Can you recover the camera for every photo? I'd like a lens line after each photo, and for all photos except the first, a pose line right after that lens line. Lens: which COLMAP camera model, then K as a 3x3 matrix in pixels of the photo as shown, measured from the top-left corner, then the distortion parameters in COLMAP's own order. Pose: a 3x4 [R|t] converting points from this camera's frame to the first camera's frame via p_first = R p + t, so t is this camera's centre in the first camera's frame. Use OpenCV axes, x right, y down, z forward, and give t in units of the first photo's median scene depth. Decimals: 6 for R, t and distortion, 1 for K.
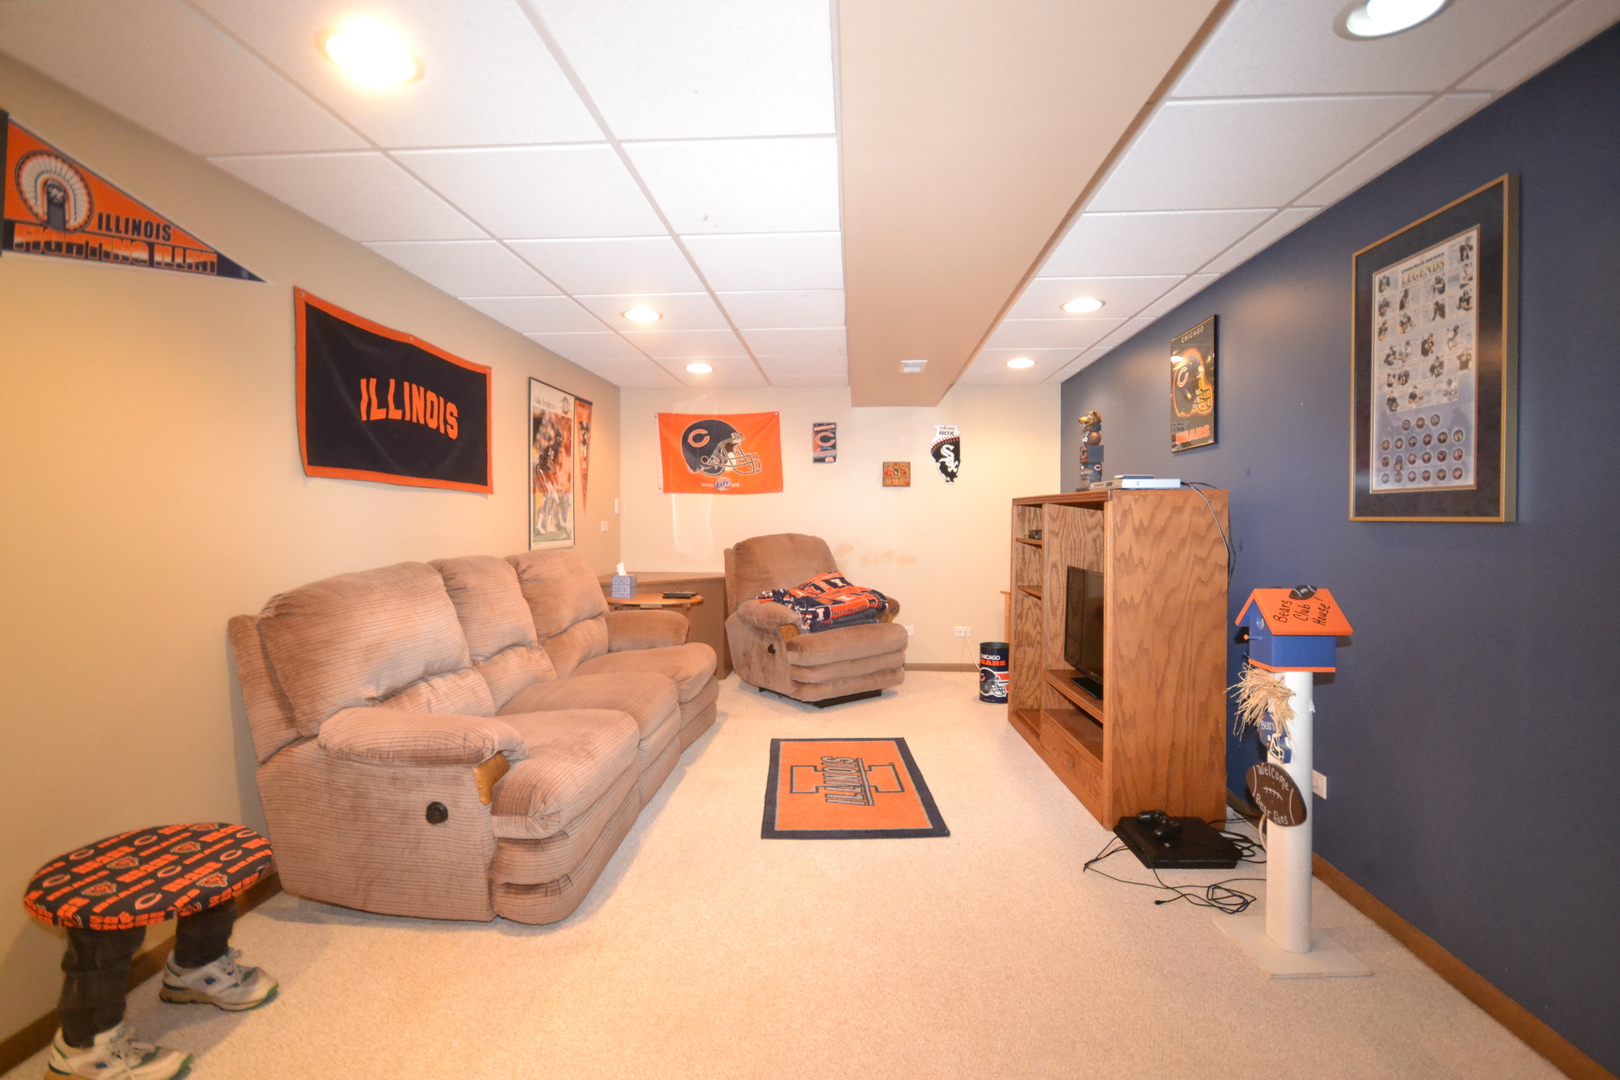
lens RADIAL K [[717.0, 0, 813.7], [0, 717.0, 532.8], [0, 0, 1]] dist [-0.002817, -0.002428]
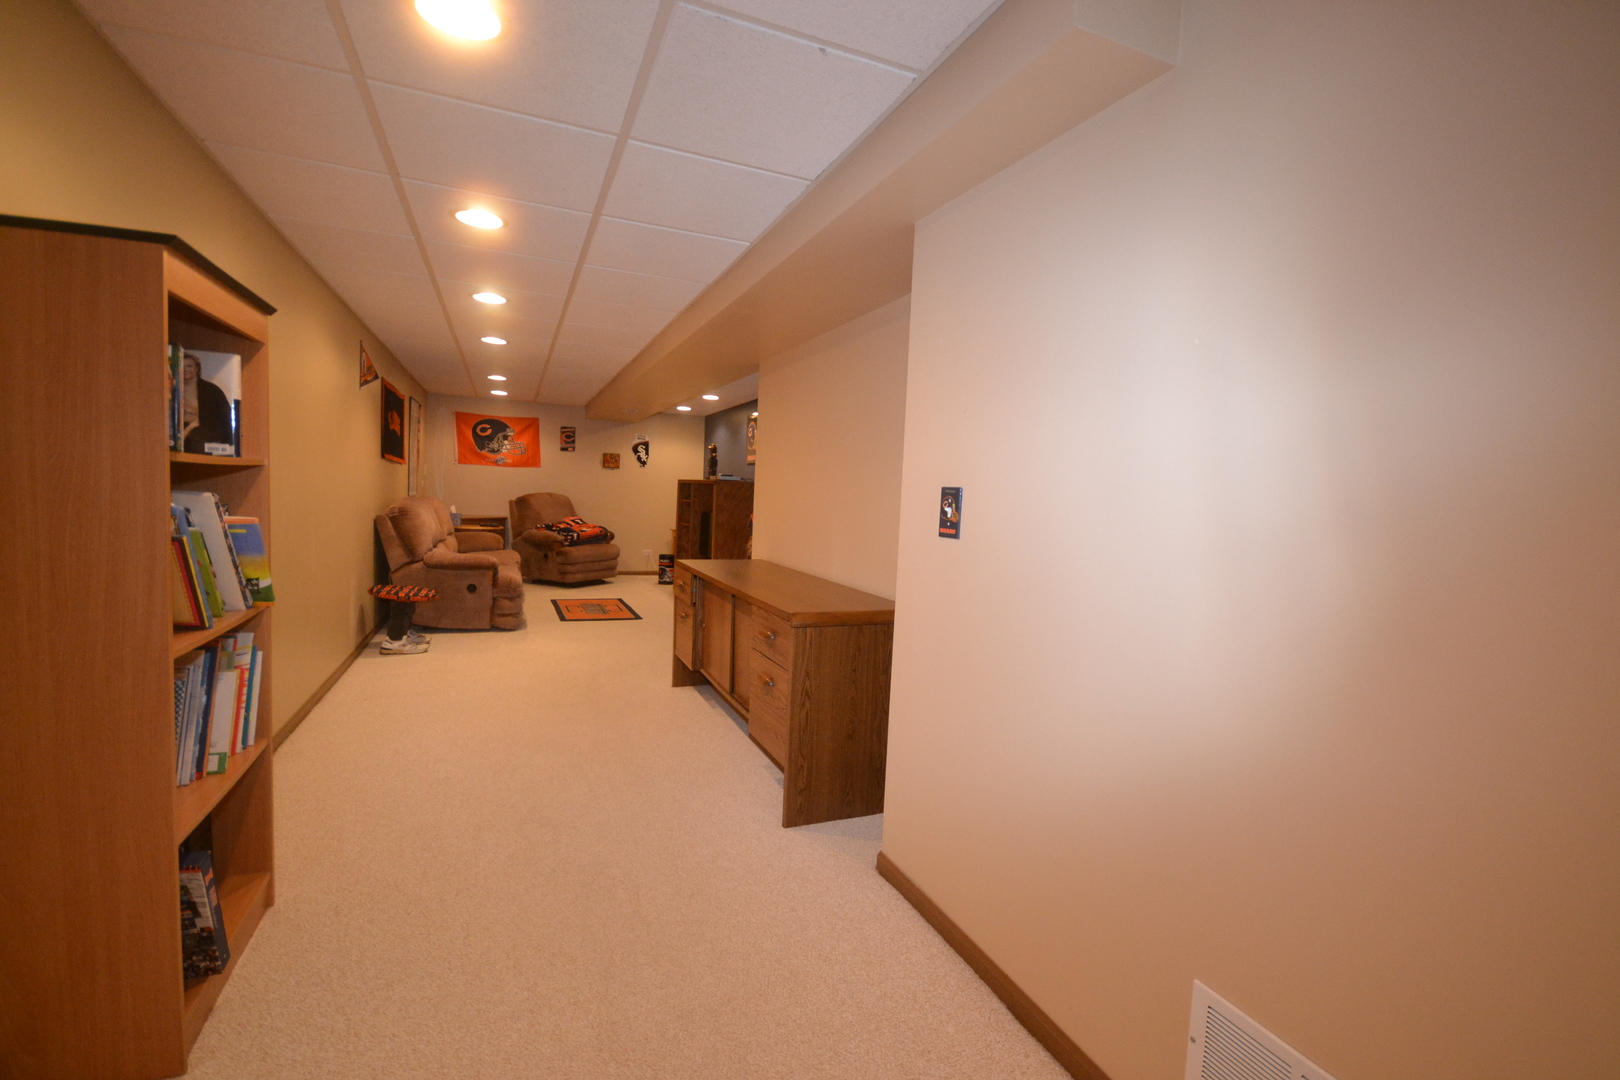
lens RADIAL K [[717.0, 0, 808.8], [0, 717.0, 541.0], [0, 0, 1]] dist [-0.002817, -0.002428]
pose [[0.895642, 0.011034, 0.444639, -0.241748], [-0.034777, 0.998369, 0.045277, 0.017608], [-0.443415, -0.056015, 0.894565, -0.819152]]
